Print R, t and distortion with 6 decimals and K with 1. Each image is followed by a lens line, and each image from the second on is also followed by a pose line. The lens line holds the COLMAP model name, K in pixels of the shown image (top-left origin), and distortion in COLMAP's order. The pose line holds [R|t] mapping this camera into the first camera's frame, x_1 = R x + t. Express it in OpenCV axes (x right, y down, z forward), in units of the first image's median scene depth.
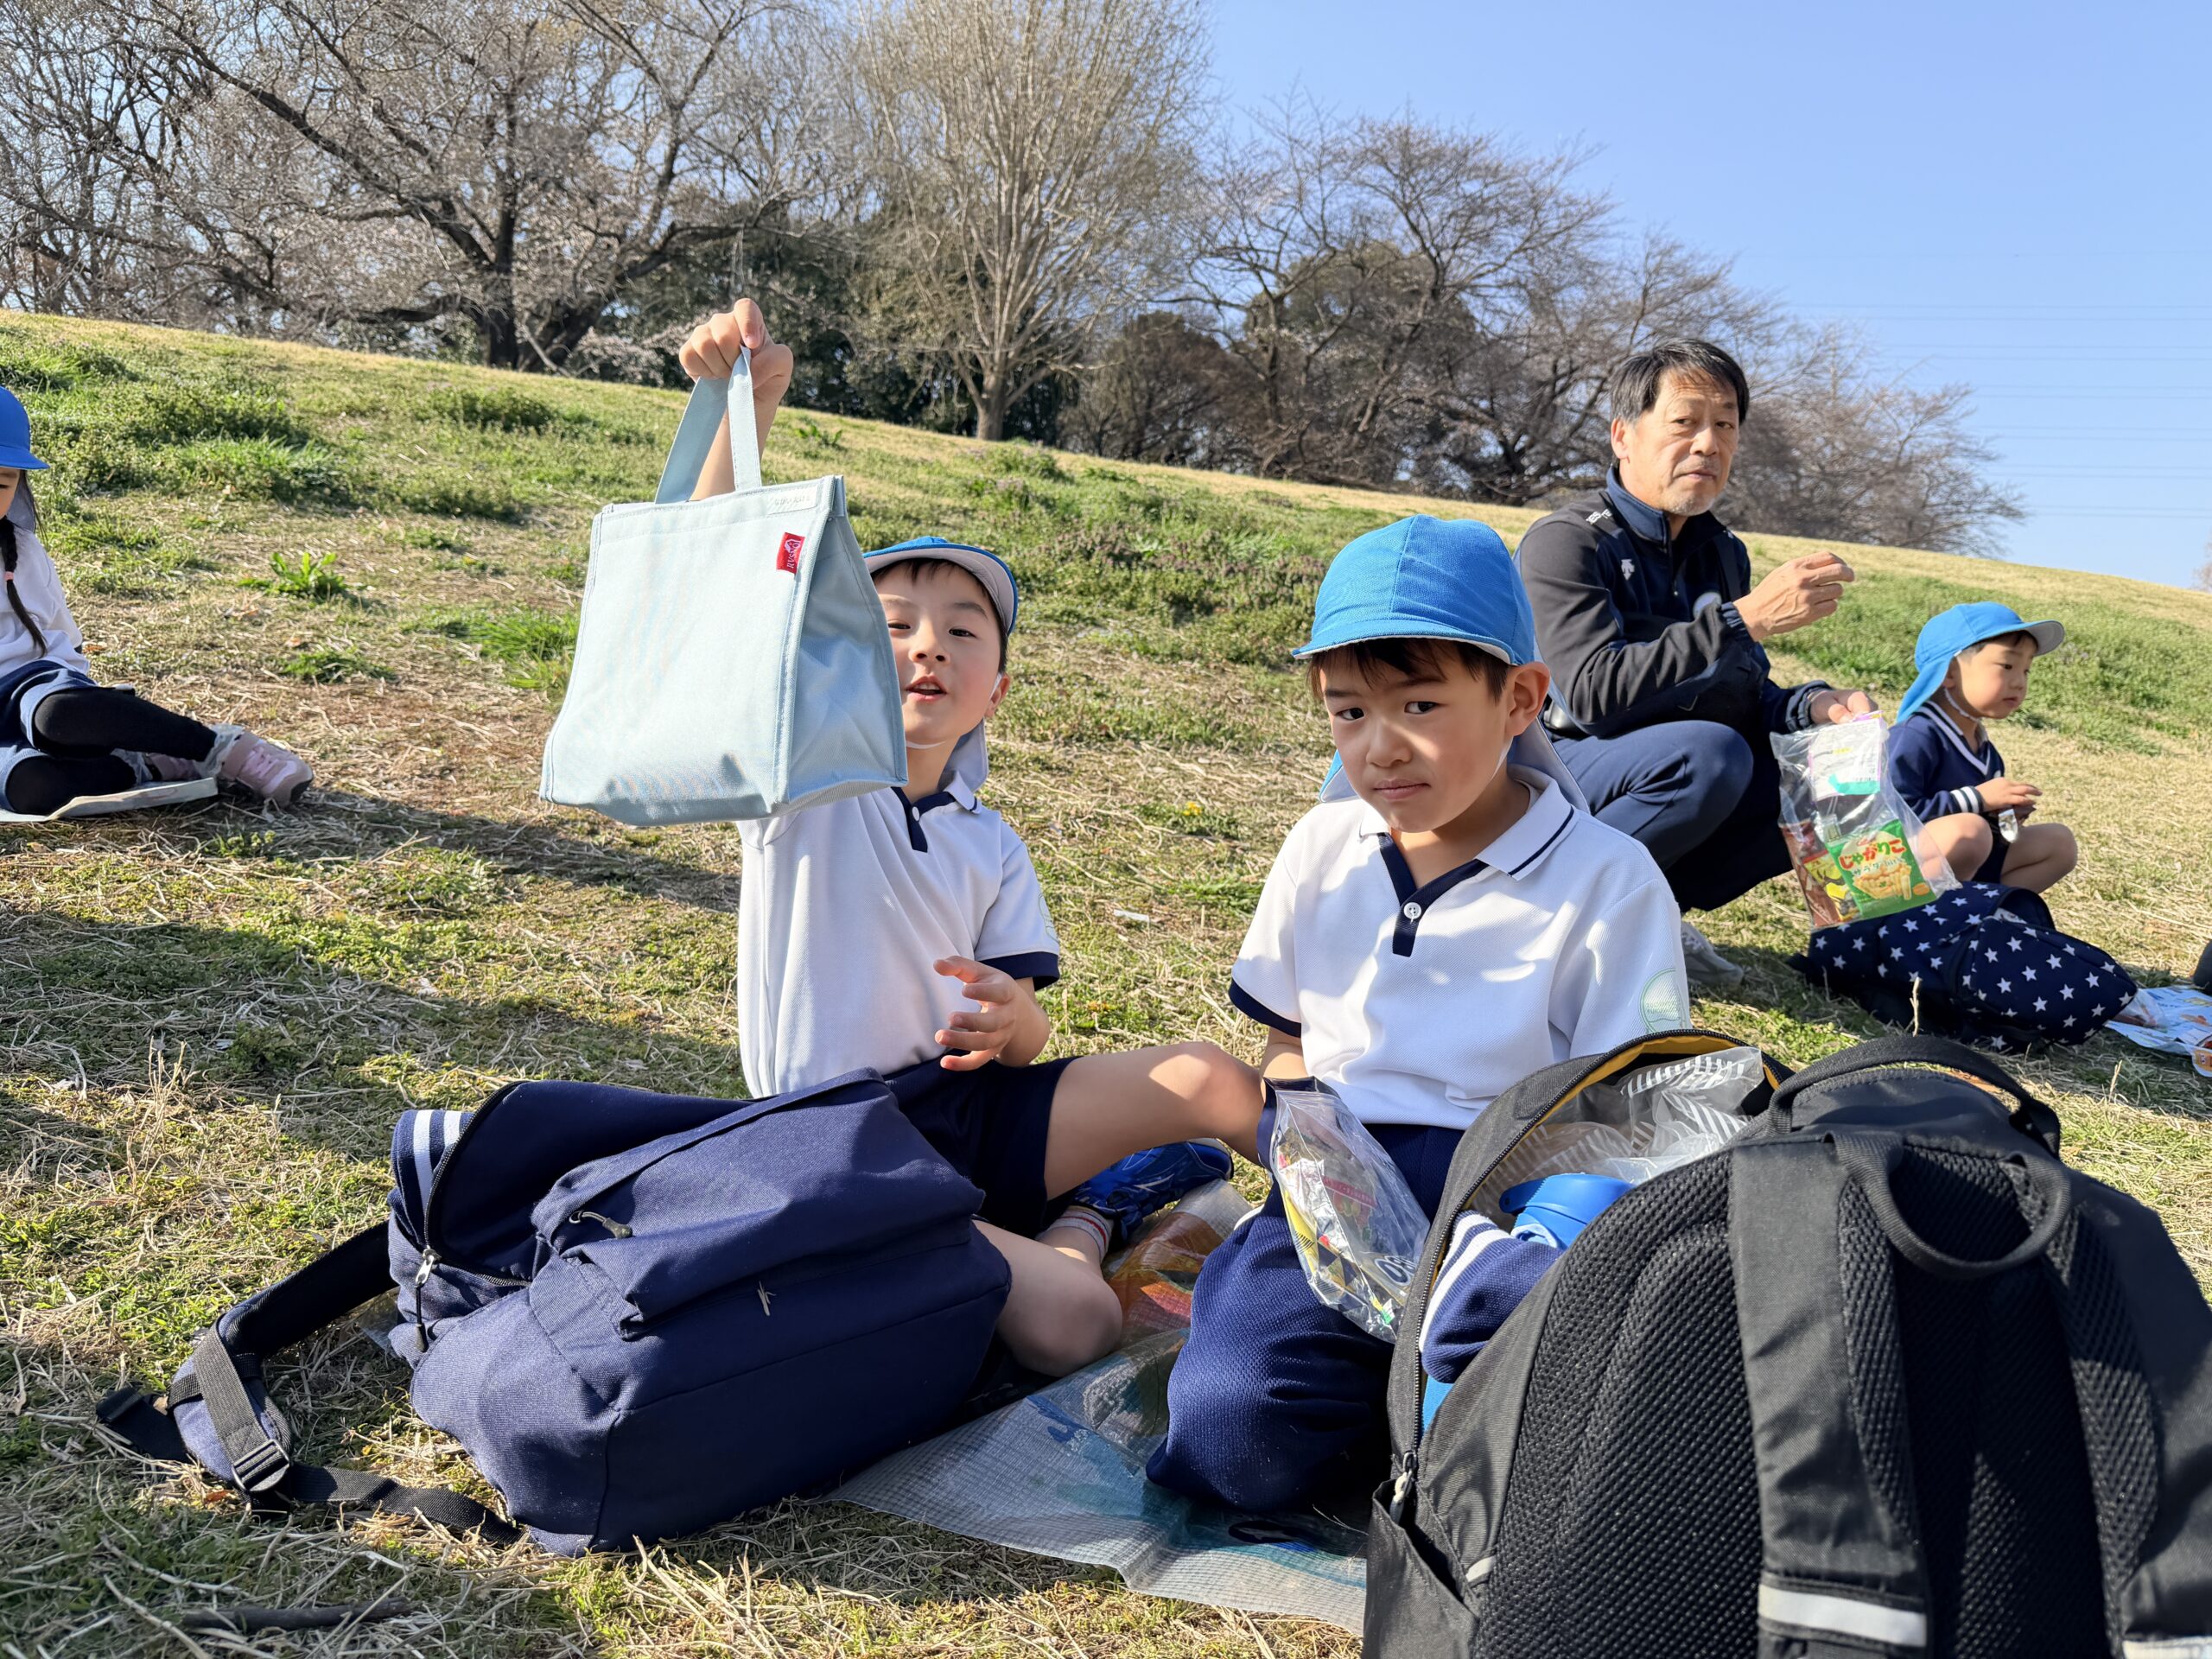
lens RADIAL K [[1683.3, 0, 1106.0], [0, 1683.3, 829.5], [0, 0, 1]] dist [0.096660, -0.068567]
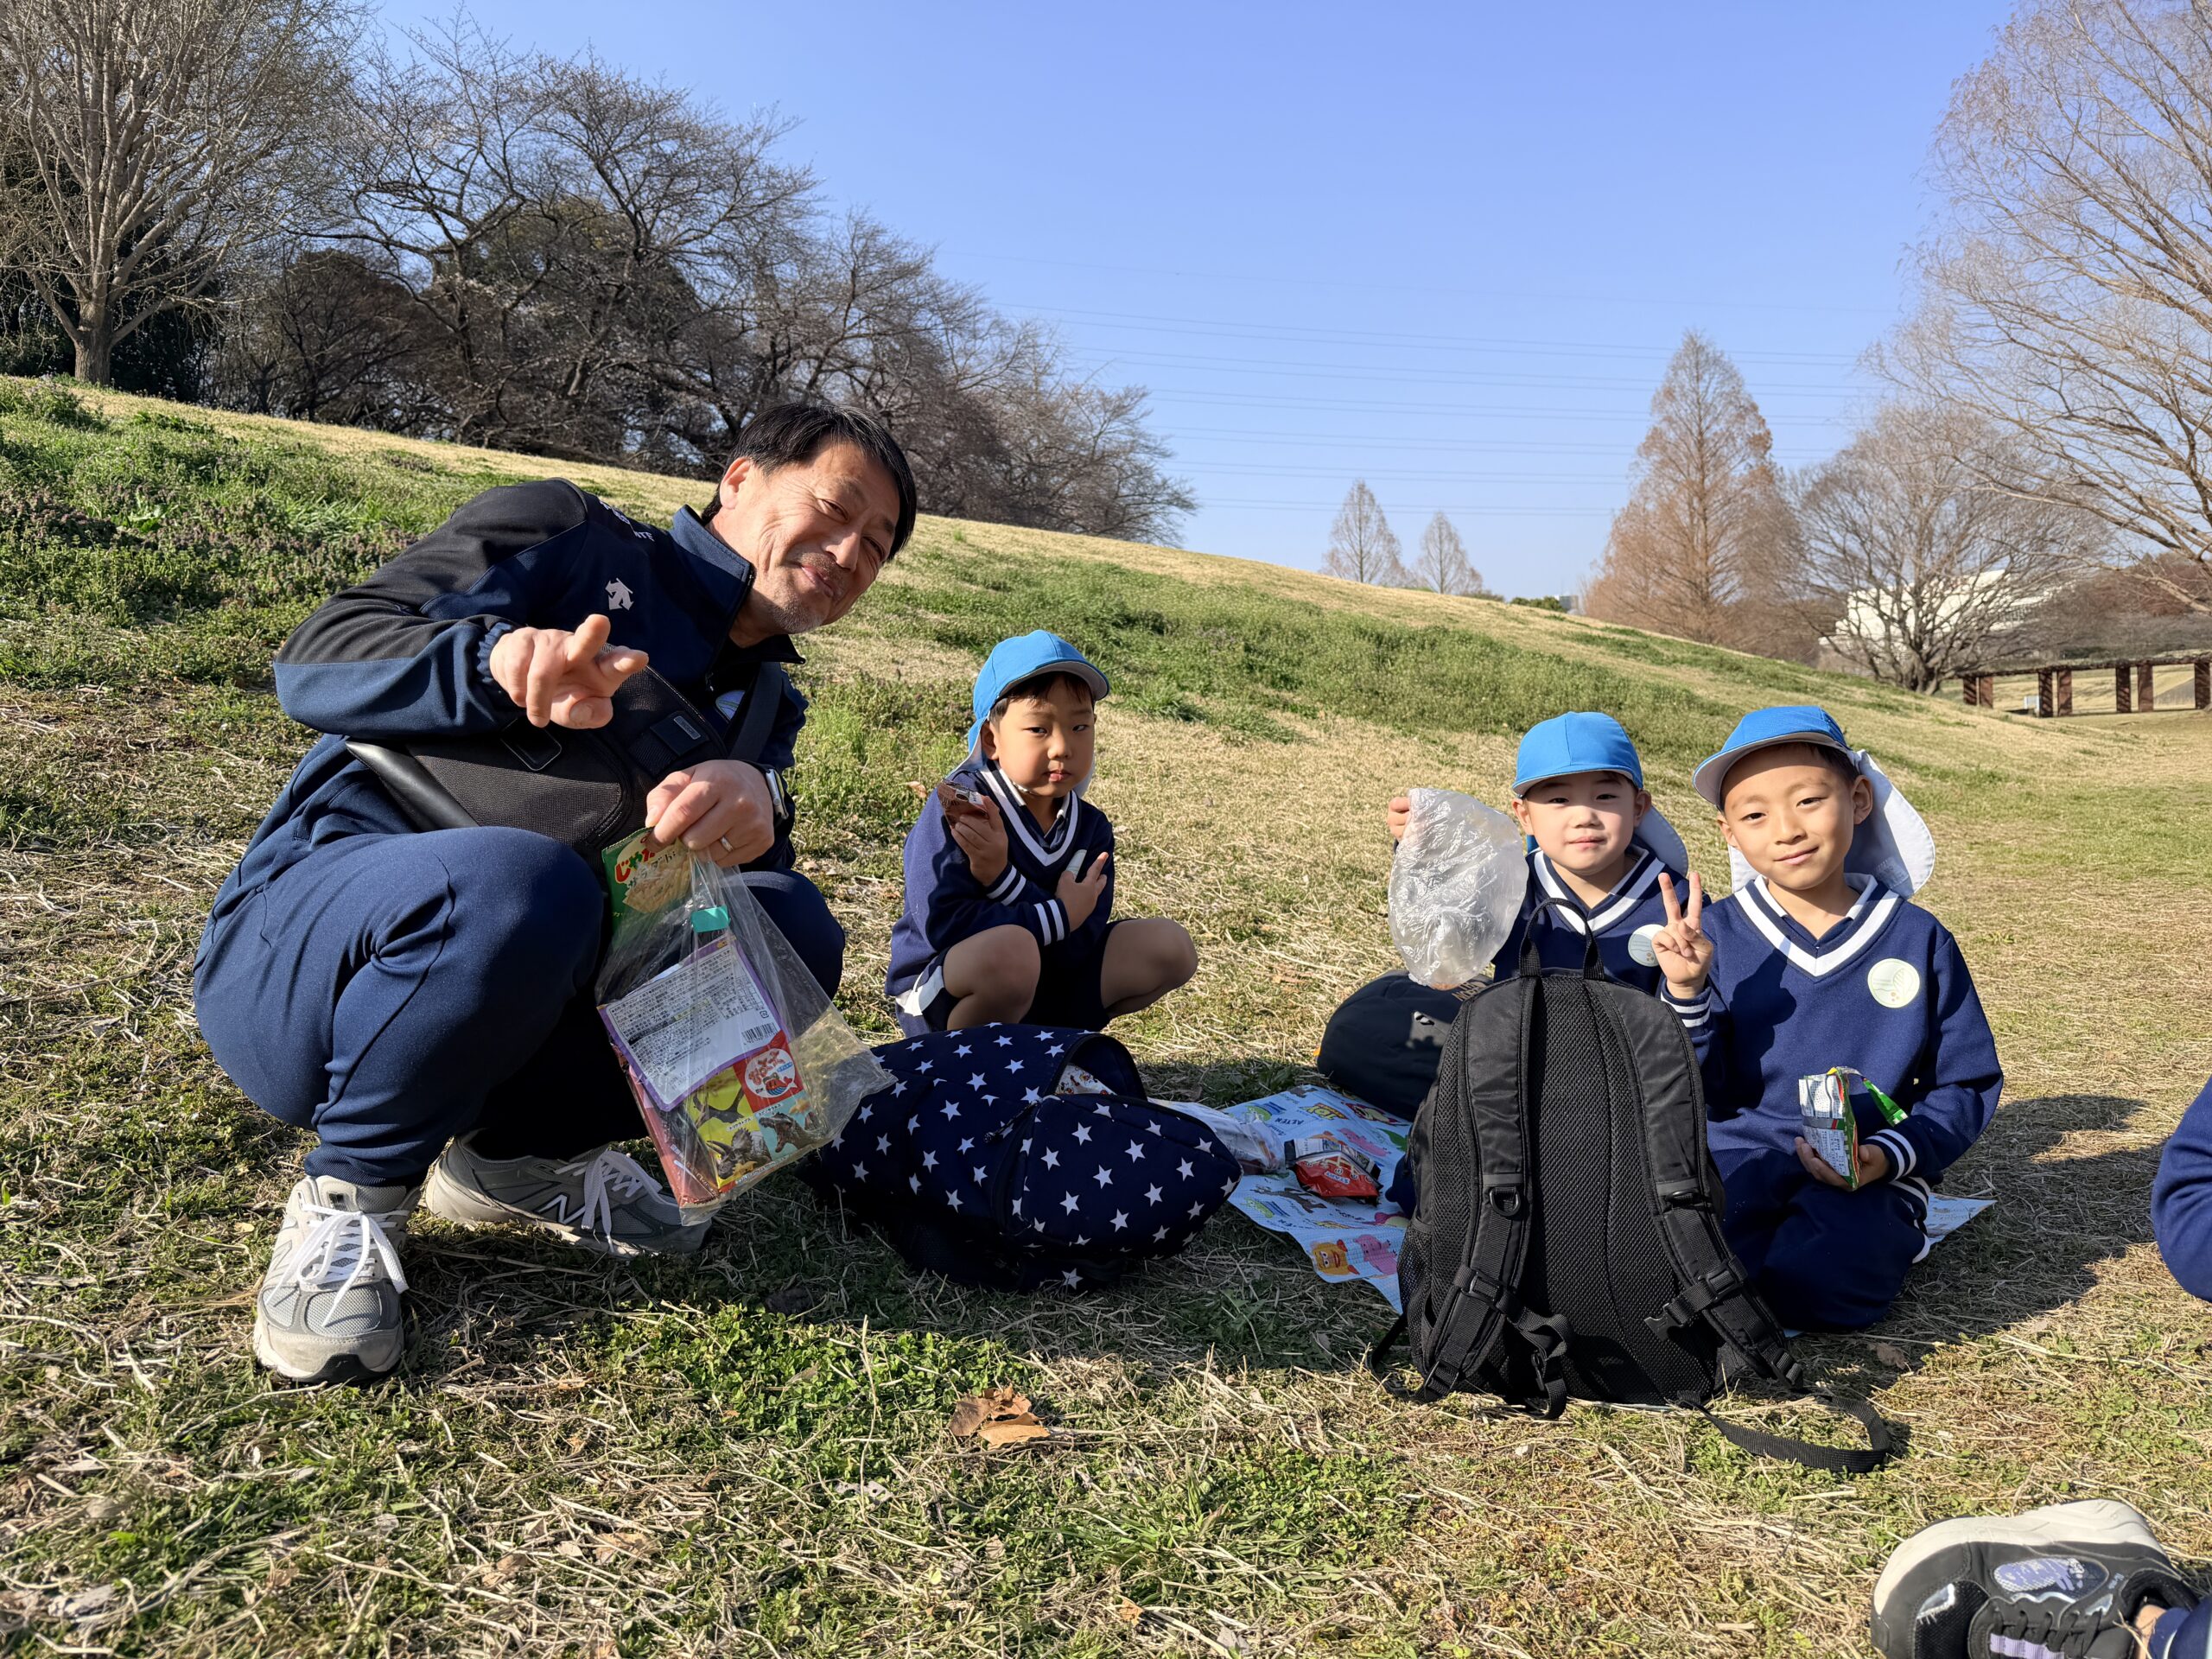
lens RADIAL K [[1586.8, 0, 1106.0], [0, 1586.8, 829.5], [0, 0, 1]] dist [0.152202, -0.145680]
pose [[0.912390, -0.069725, 0.403340, 0.068812], [0.060841, 0.997540, 0.034816, -0.017070], [-0.404776, -0.007226, 0.914388, 0.100175]]
